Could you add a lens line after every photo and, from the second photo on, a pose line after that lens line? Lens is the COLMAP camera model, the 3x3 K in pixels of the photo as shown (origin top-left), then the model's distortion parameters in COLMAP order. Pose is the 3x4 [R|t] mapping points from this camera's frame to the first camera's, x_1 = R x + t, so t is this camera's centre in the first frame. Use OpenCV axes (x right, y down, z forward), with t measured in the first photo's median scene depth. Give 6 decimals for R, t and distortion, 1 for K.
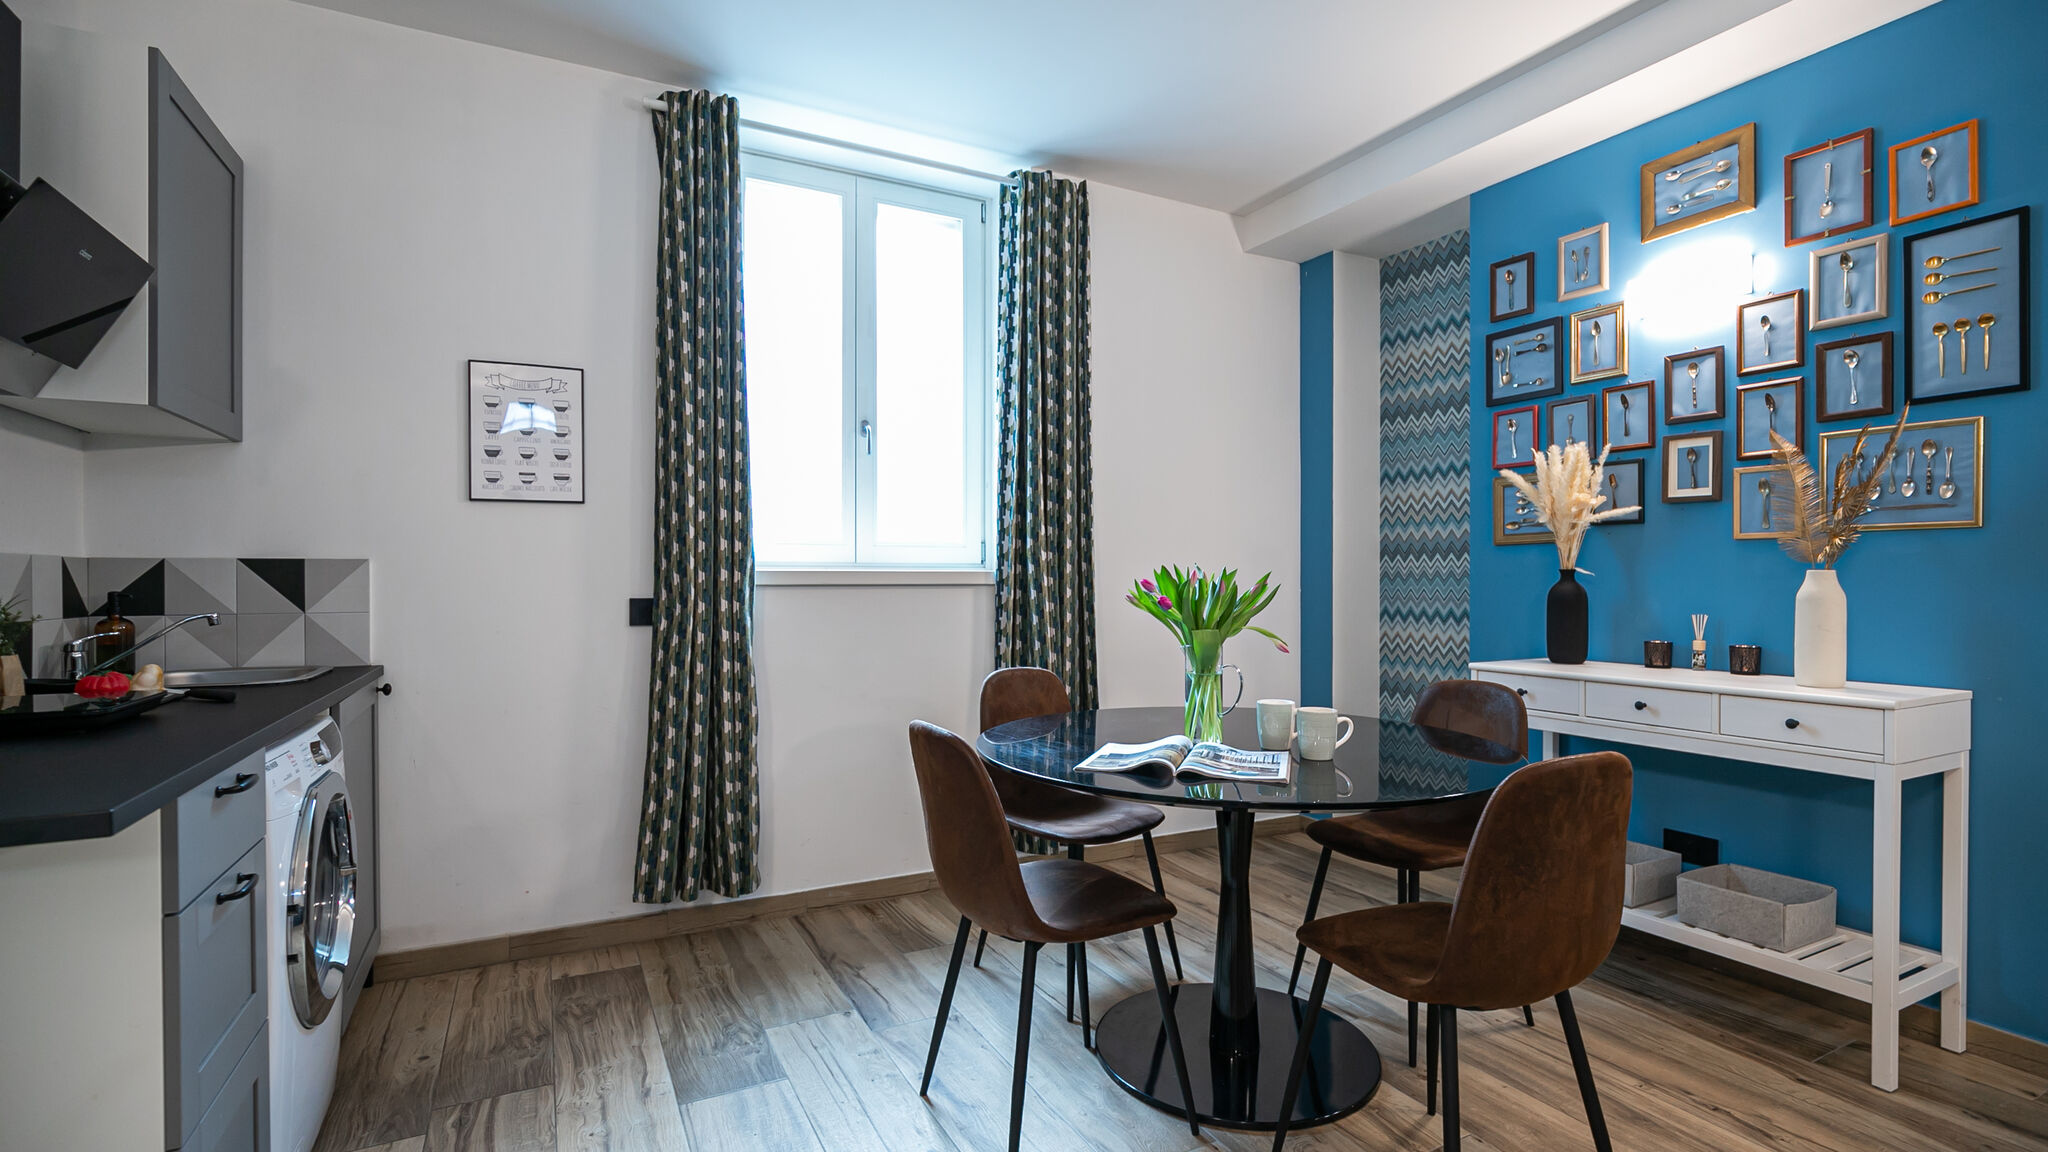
lens RADIAL K [[948.5, 0, 1030.5], [0, 948.5, 578.7], [0, 0, 1]] dist [0.000838, 0.000472]
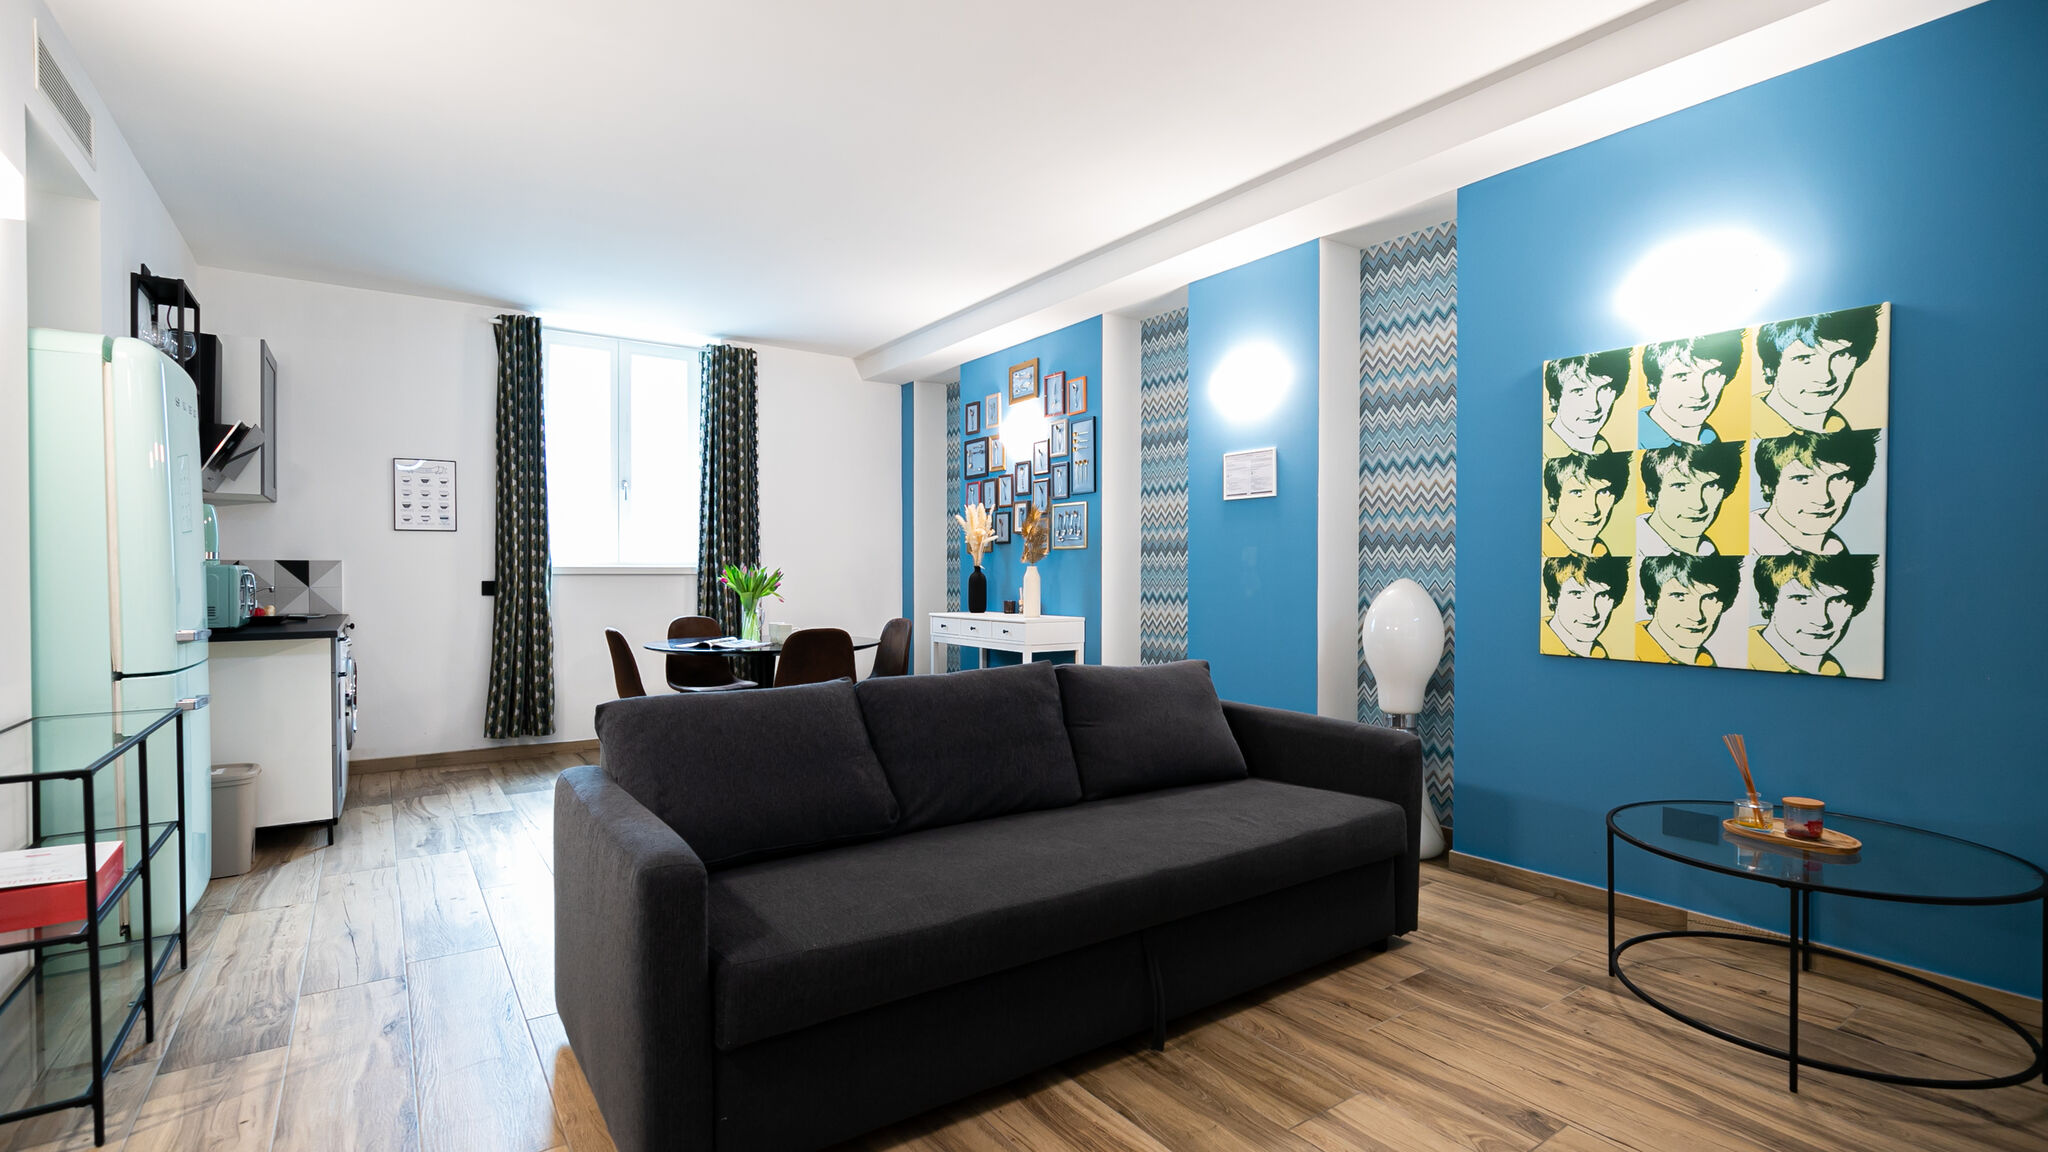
lens RADIAL K [[948.5, 0, 1019.6], [0, 948.5, 579.7], [0, 0, 1]] dist [0.000838, 0.000472]
pose [[0.992671, -0.001098, 0.120845, 0.421100], [0.000647, 0.999993, 0.003769, 0.011895], [-0.120848, -0.003664, 0.992664, -1.025852]]
